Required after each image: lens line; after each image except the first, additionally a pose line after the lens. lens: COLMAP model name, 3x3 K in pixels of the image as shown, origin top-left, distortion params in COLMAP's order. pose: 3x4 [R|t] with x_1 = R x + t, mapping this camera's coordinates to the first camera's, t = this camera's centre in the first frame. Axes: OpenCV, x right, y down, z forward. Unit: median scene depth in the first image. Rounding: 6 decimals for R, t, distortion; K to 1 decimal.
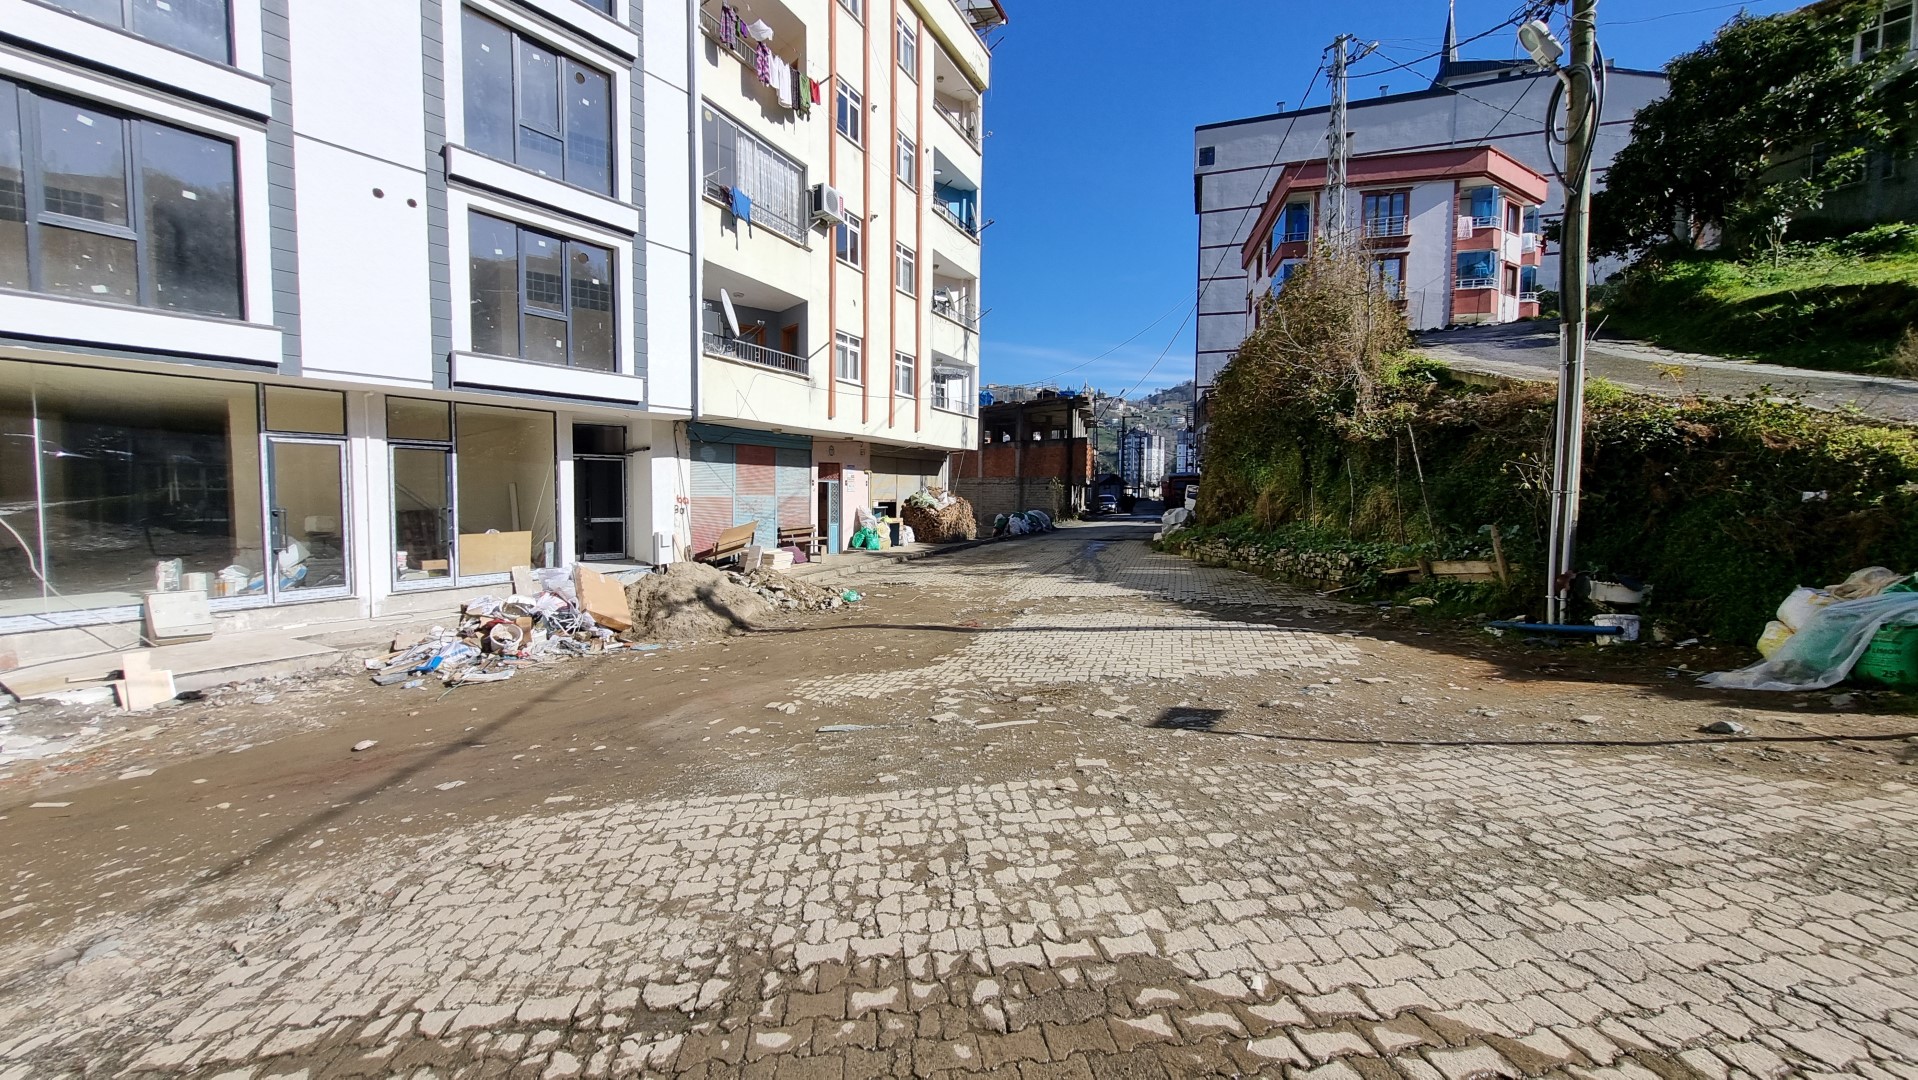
lens RADIAL K [[746.8, 0, 956.1], [0, 746.8, 530.4], [0, 0, 1]] dist [-0.001420, -0.000635]
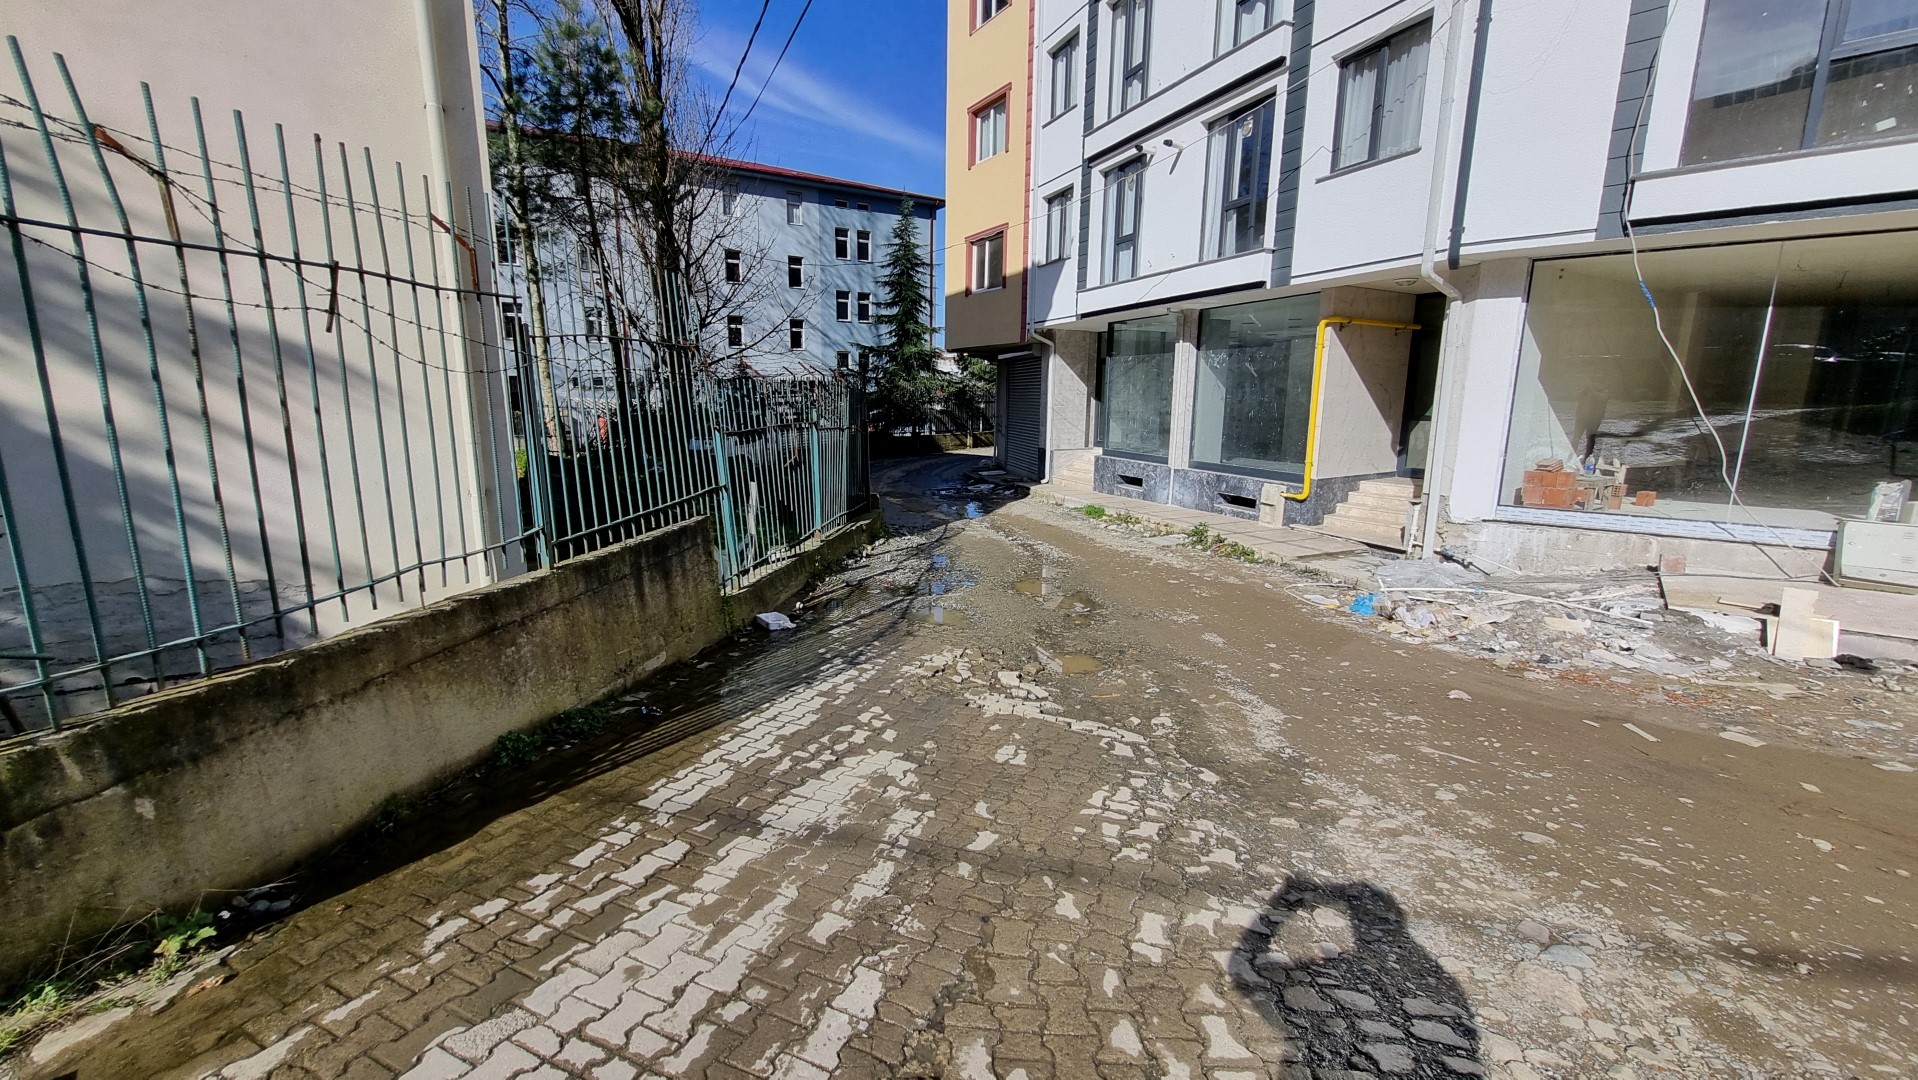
lens RADIAL K [[746.8, 0, 956.1], [0, 746.8, 530.4], [0, 0, 1]] dist [-0.001420, -0.000635]
pose [[-0.169262, 0.171374, -0.970557, -0.098966], [-0.059101, 0.981229, 0.183566, 0.004366], [0.983797, 0.088432, -0.155957, 0.124935]]
